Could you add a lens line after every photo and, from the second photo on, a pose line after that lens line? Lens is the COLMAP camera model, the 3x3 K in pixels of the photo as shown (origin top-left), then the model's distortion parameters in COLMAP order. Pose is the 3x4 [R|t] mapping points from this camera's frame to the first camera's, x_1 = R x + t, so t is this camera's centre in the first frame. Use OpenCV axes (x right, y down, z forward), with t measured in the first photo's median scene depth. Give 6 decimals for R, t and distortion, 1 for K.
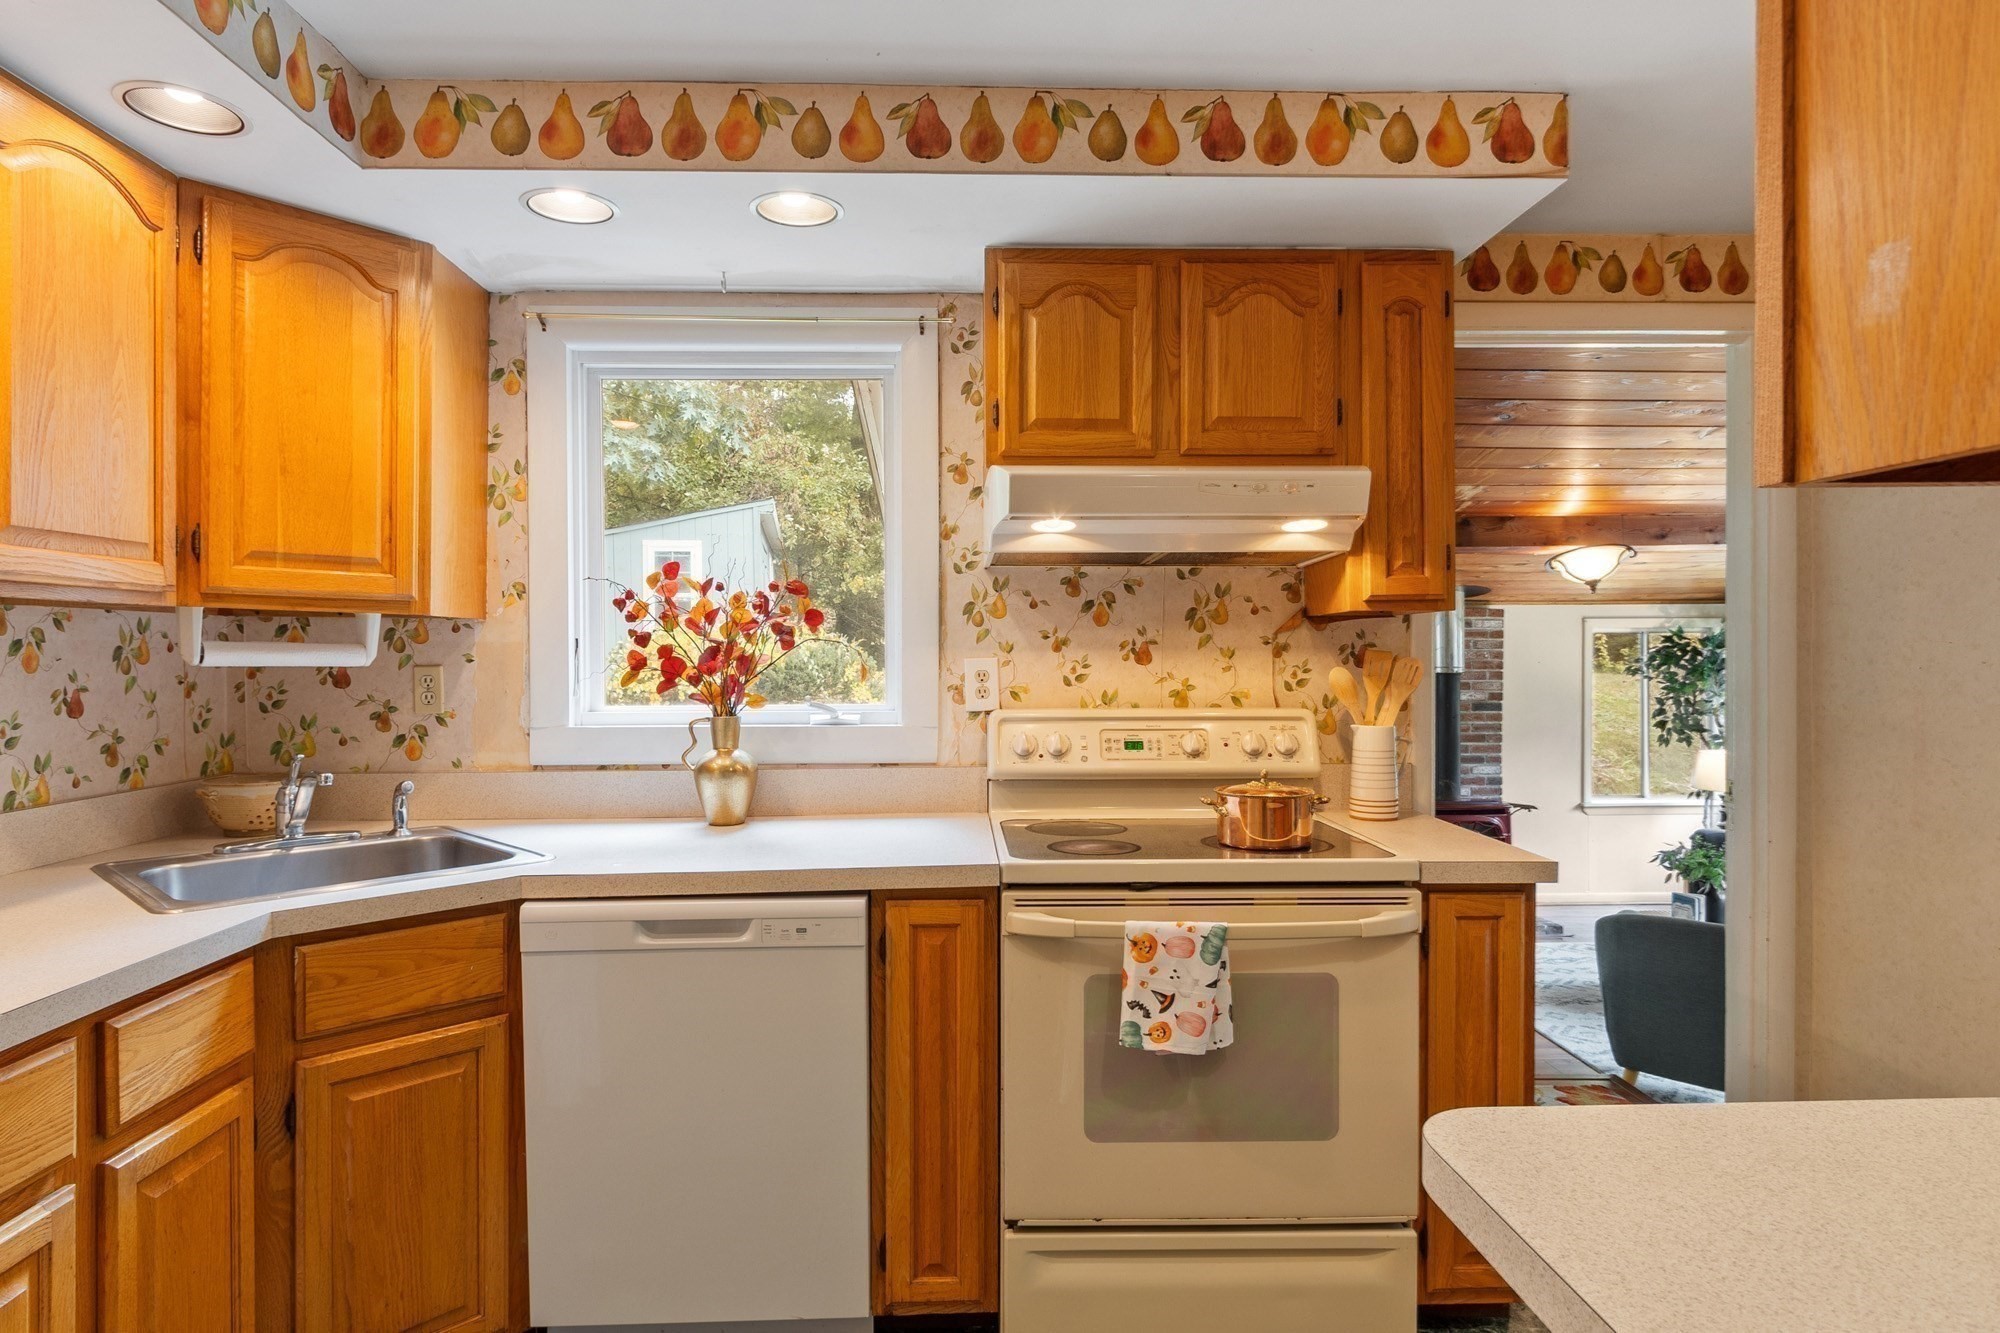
lens RADIAL K [[1099.2, 0, 970.6], [0, 1099.2, 656.0], [0, 0, 1]] dist [-0.000579, -0.000042]
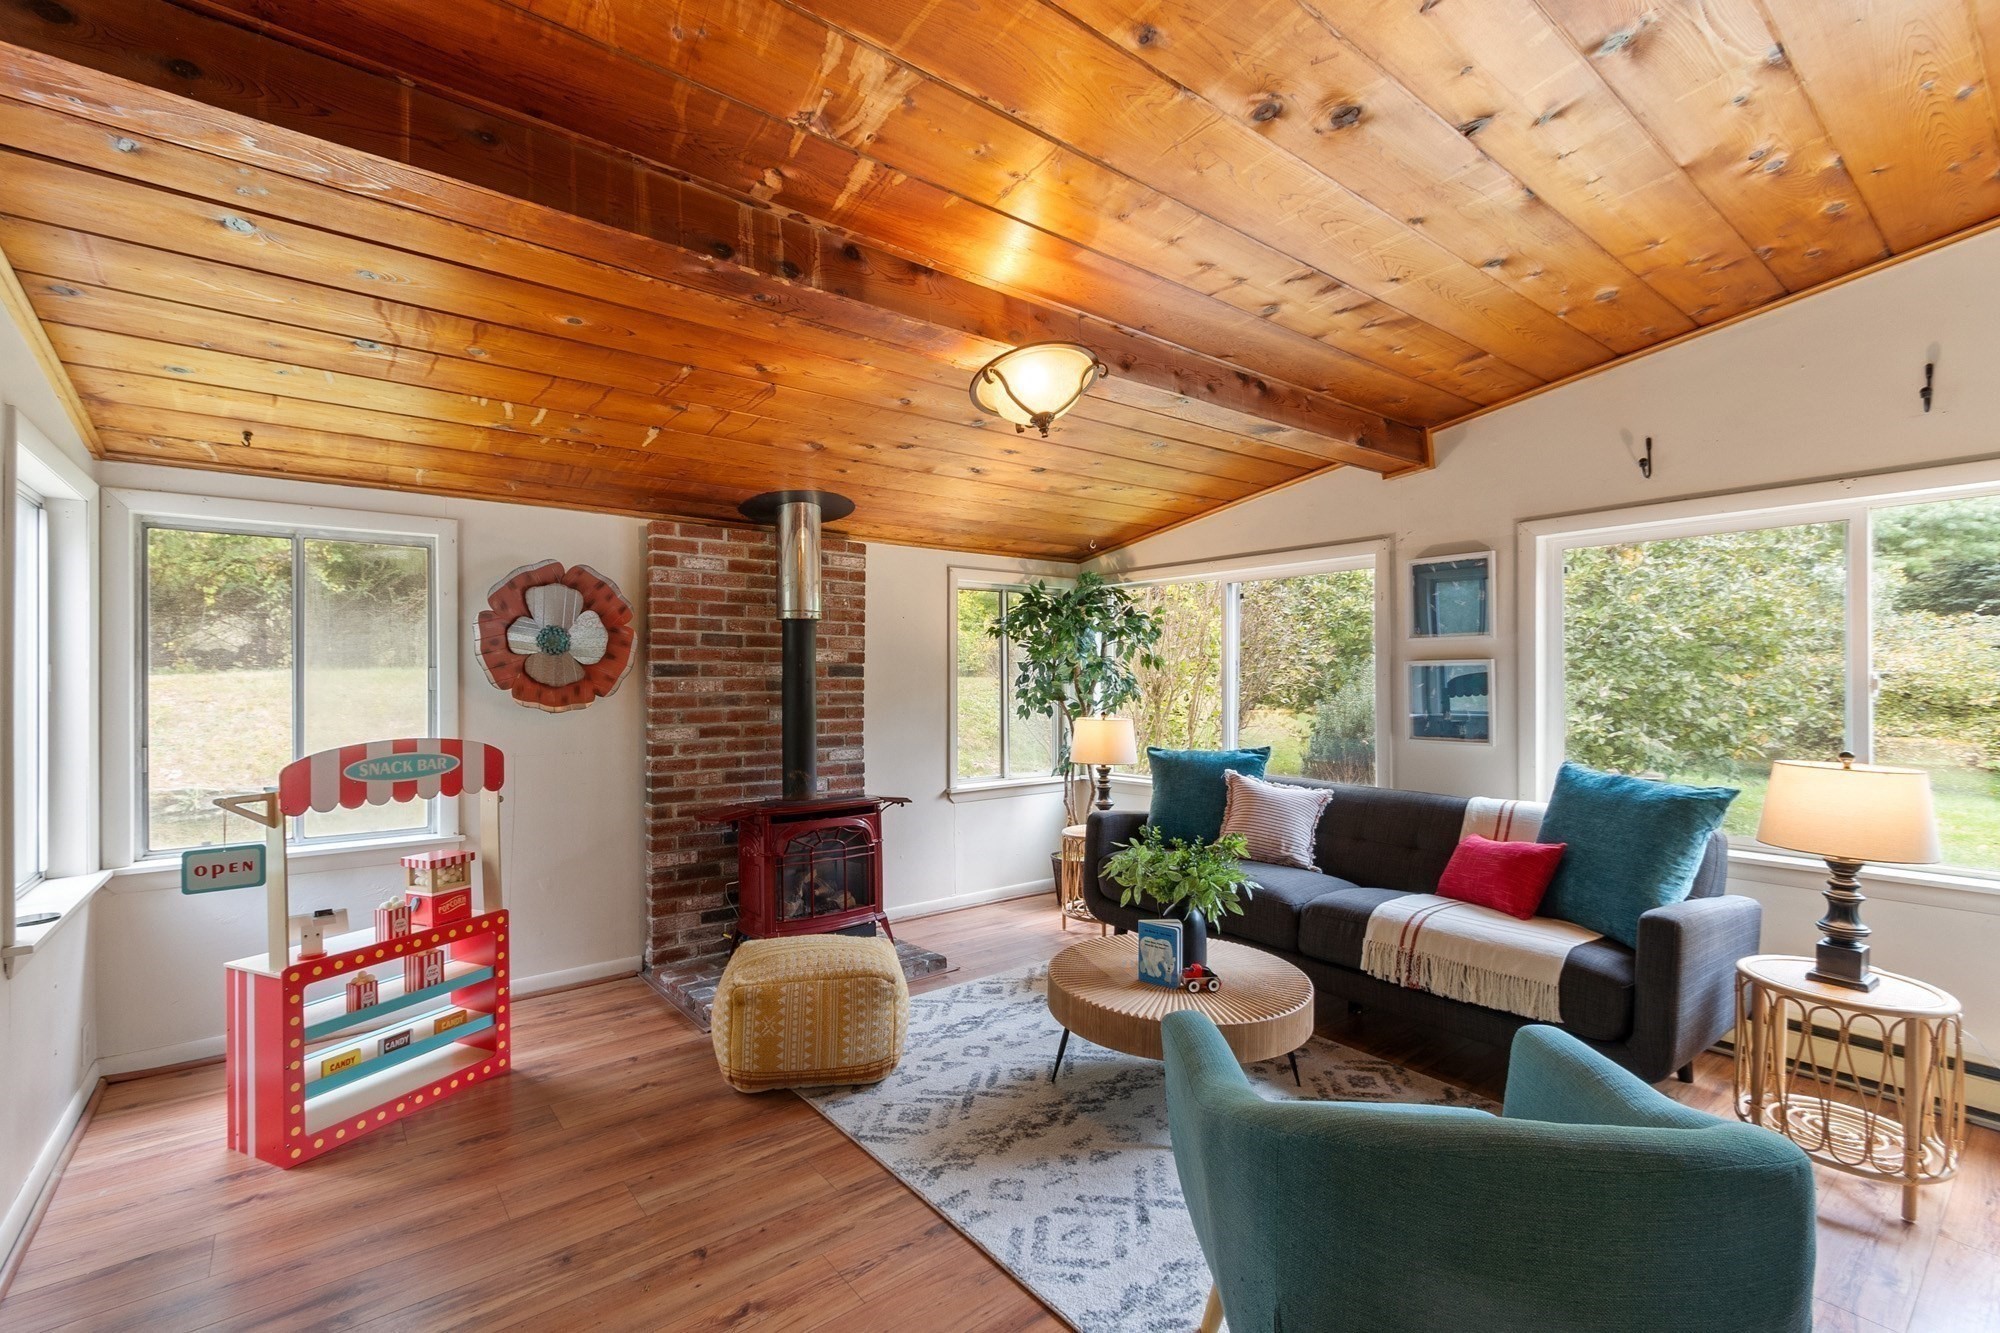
lens RADIAL K [[877.7, 0, 973.7], [0, 877.7, 684.1], [0, 0, 1]] dist [-0.001122, 0.000033]
pose [[0.807984, -0.002012, 0.589201, 0.527468], [0.000705, 0.999997, 0.002449, 0.153233], [-0.589204, -0.001563, 0.807983, 1.314194]]
